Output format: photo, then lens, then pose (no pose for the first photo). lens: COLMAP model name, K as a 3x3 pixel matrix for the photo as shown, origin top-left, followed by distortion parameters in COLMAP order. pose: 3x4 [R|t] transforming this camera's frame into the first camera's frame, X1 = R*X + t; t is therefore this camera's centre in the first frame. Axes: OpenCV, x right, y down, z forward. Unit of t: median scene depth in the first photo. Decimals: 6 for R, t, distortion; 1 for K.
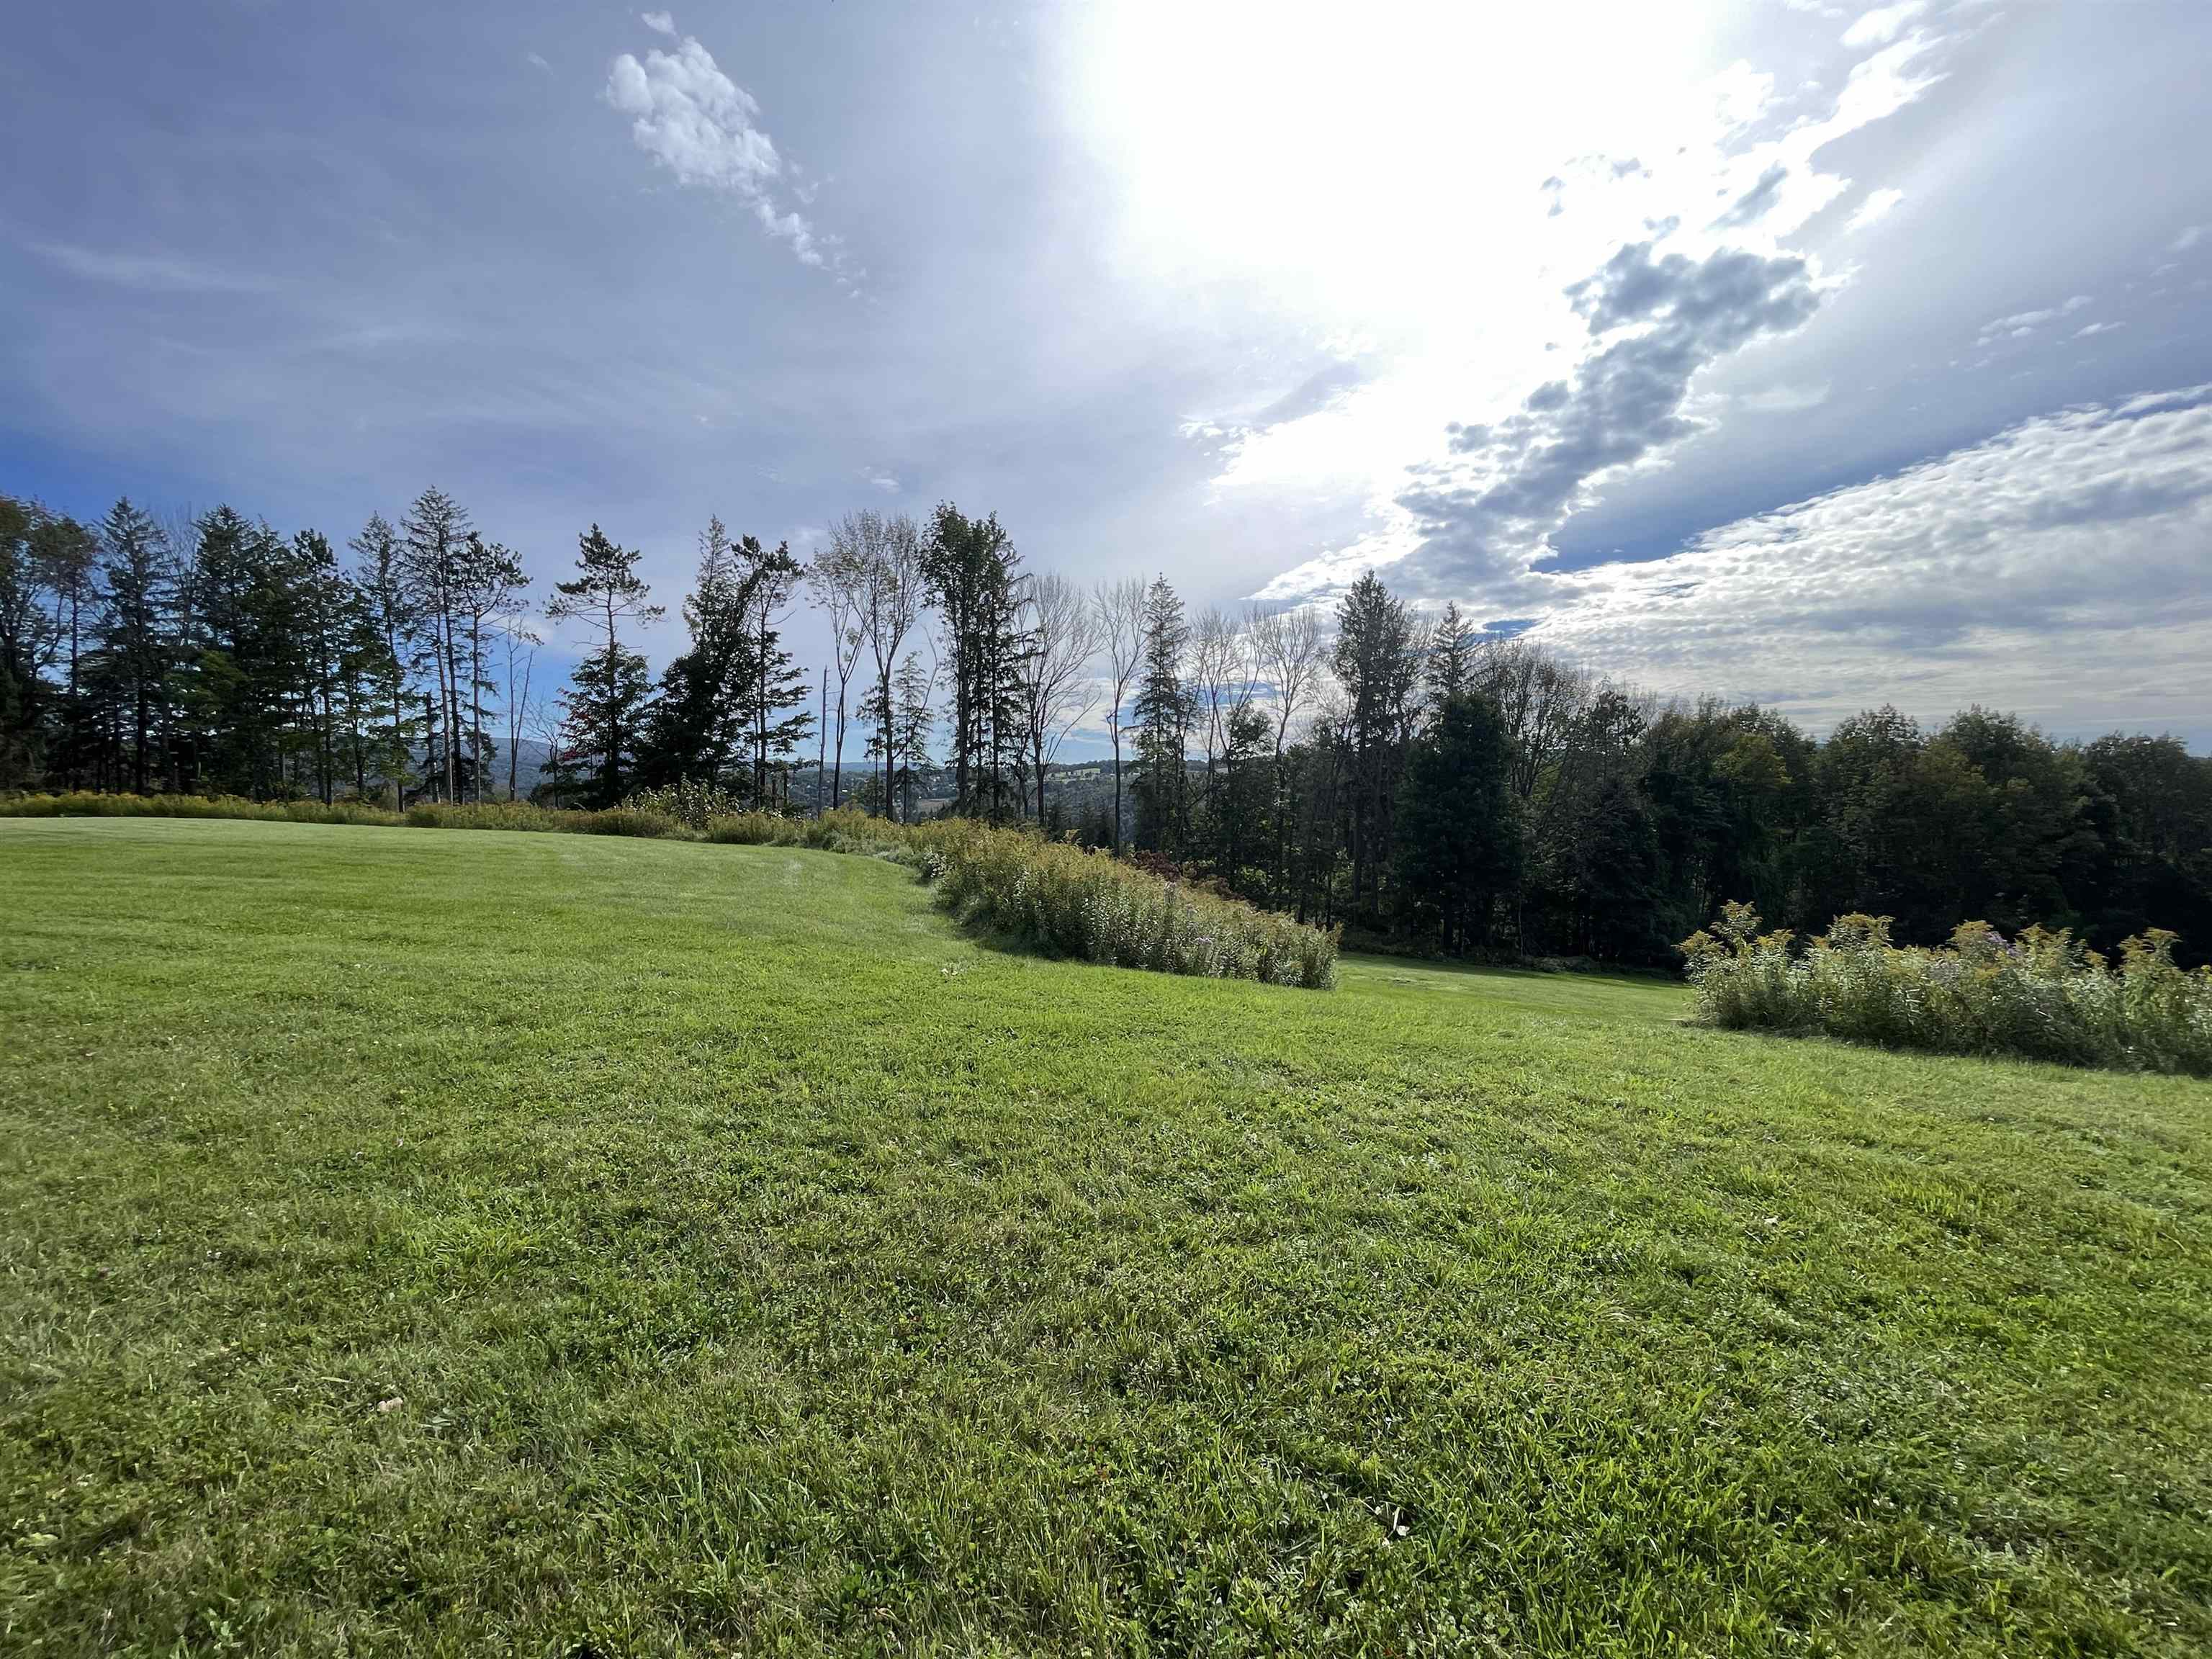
lens RADIAL K [[906.6, 0, 1076.9], [0, 906.6, 842.2], [0, 0, 1]] dist [-0.001237, -0.000159]
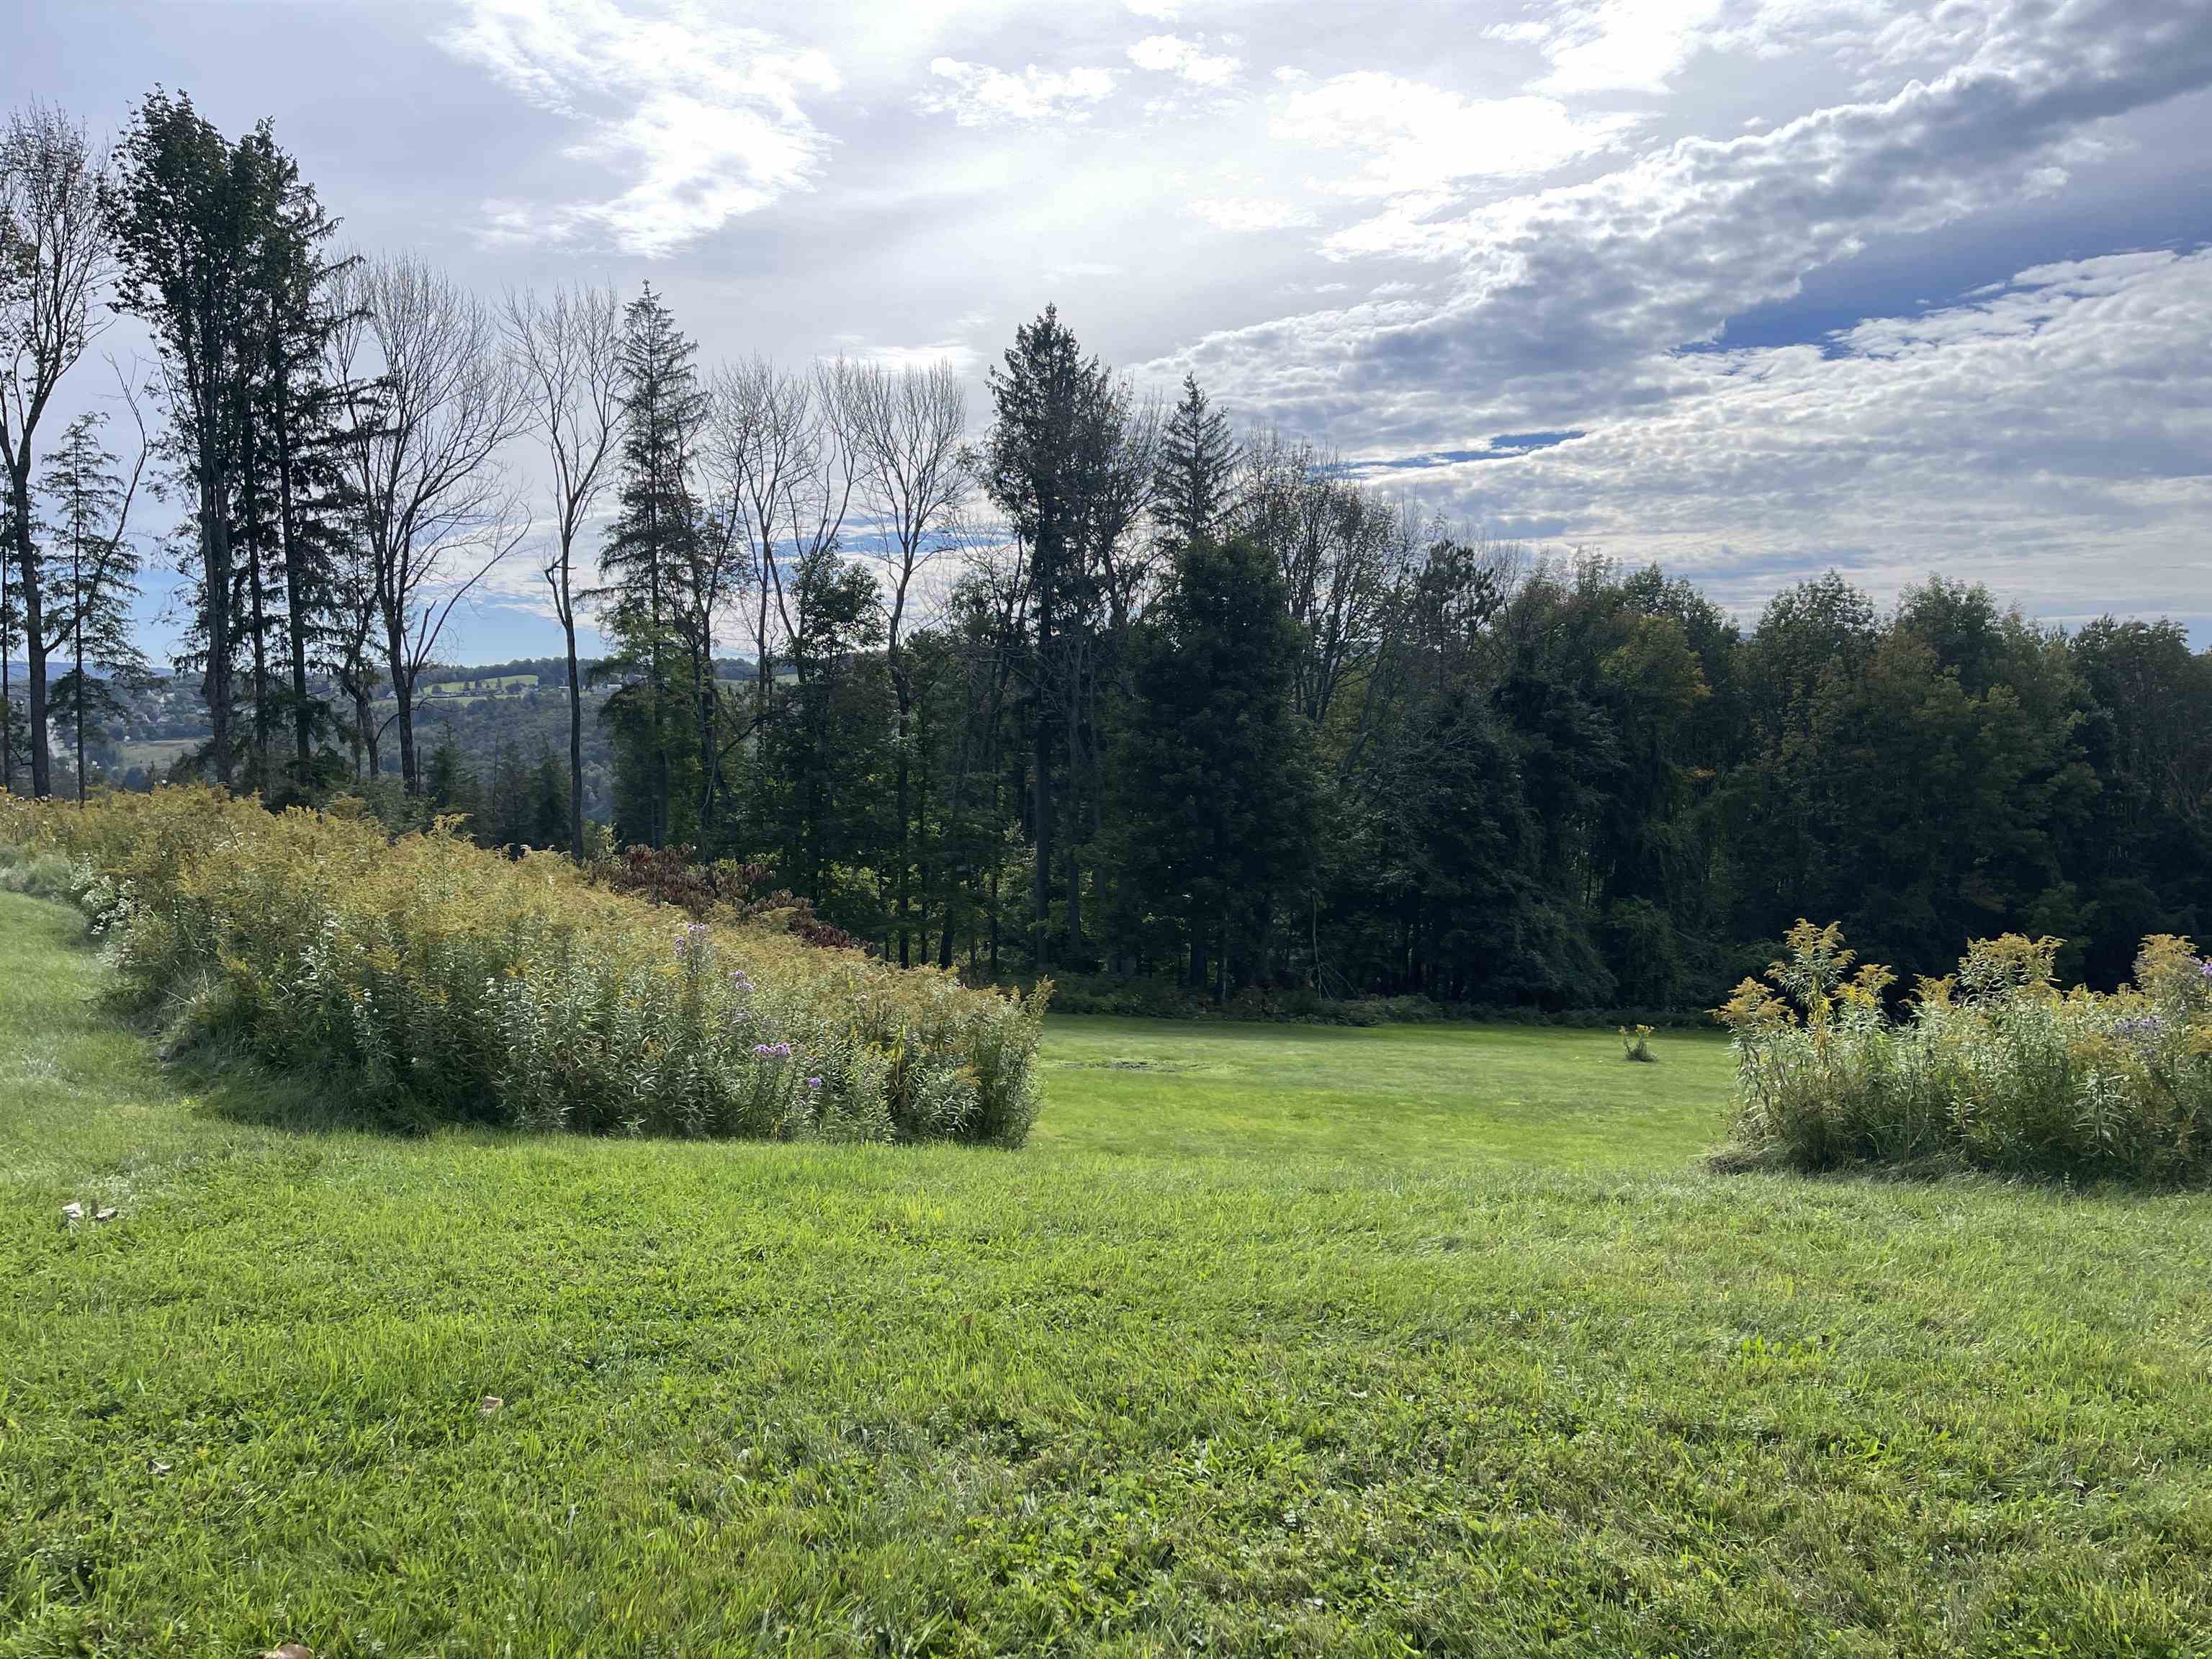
lens RADIAL K [[1716.1, 0, 1096.7], [0, 1716.1, 845.9], [0, 0, 1]] dist [0.101181, -0.144965]
pose [[0.944021, -0.034675, 0.328057, 0.001732], [0.029038, 0.999335, 0.022067, -0.000963], [-0.328604, -0.011305, 0.944400, 0.016676]]
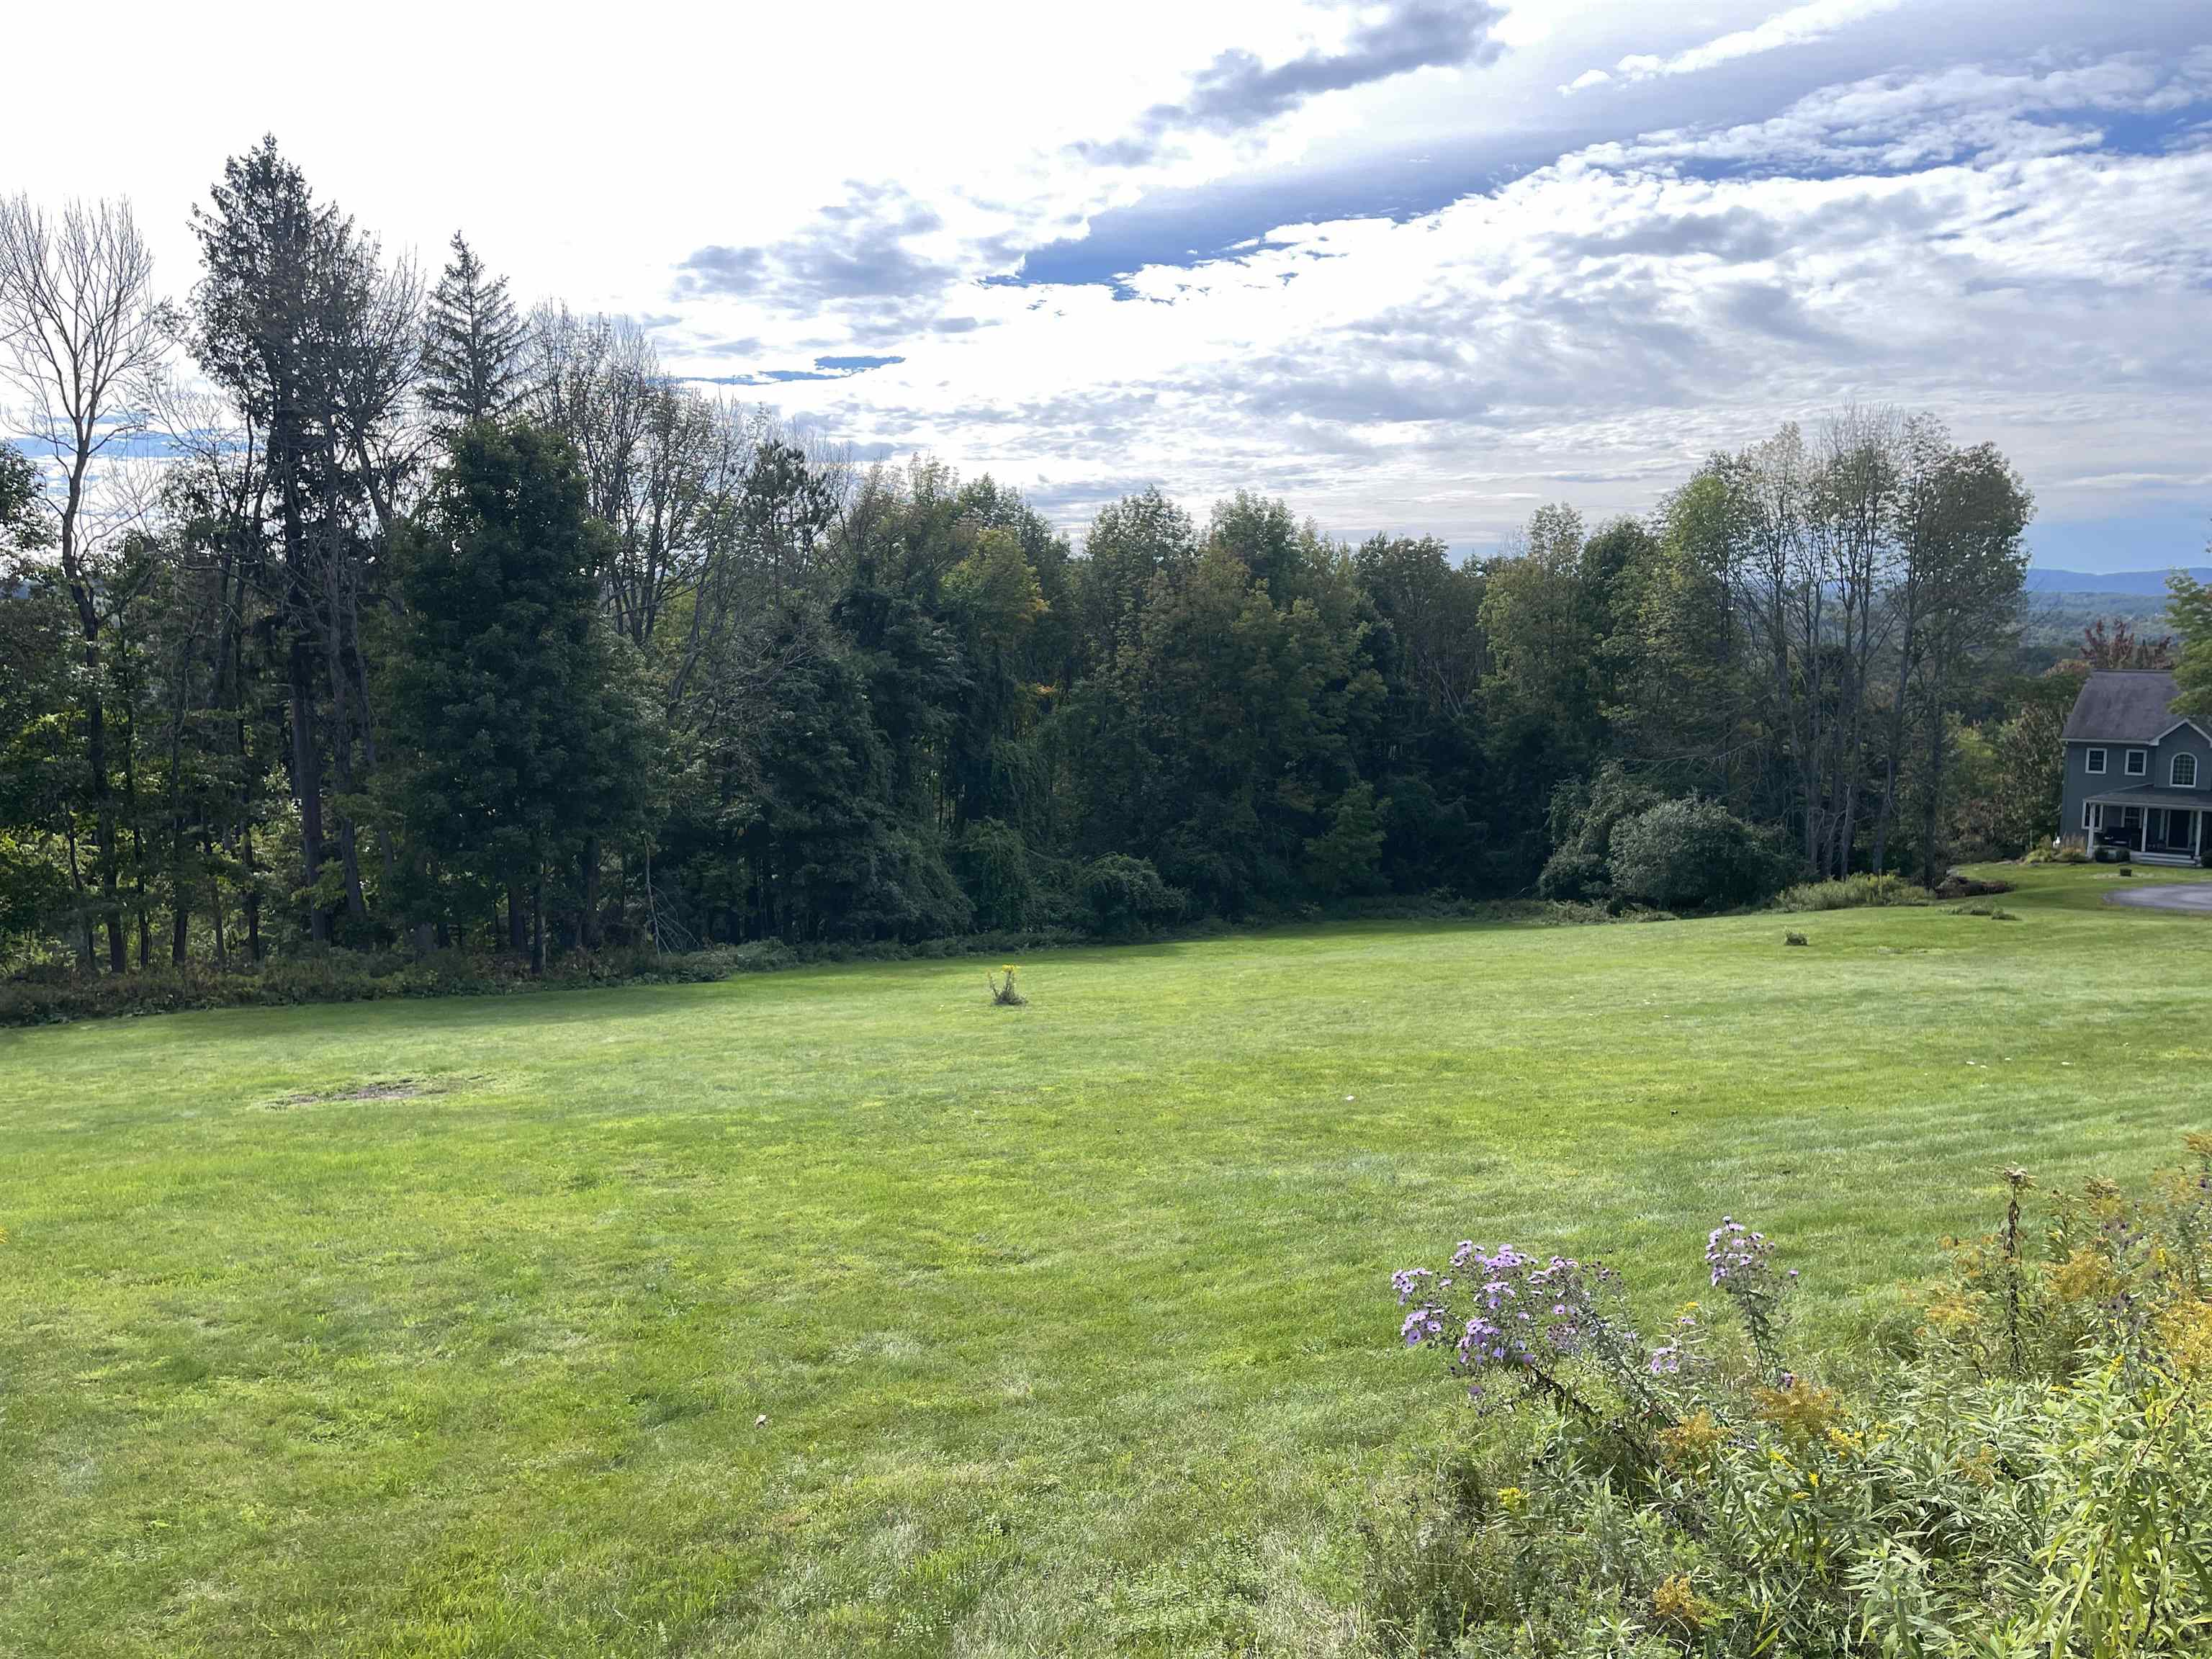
lens RADIAL K [[1710.4, 0, 1066.9], [0, 1710.4, 800.0], [0, 0, 1]] dist [0.213404, -0.265743]
pose [[0.766982, -0.085090, 0.636002, 0.048065], [0.064592, 0.996372, 0.055409, -0.001142], [-0.638410, -0.001417, 0.769695, 0.093879]]
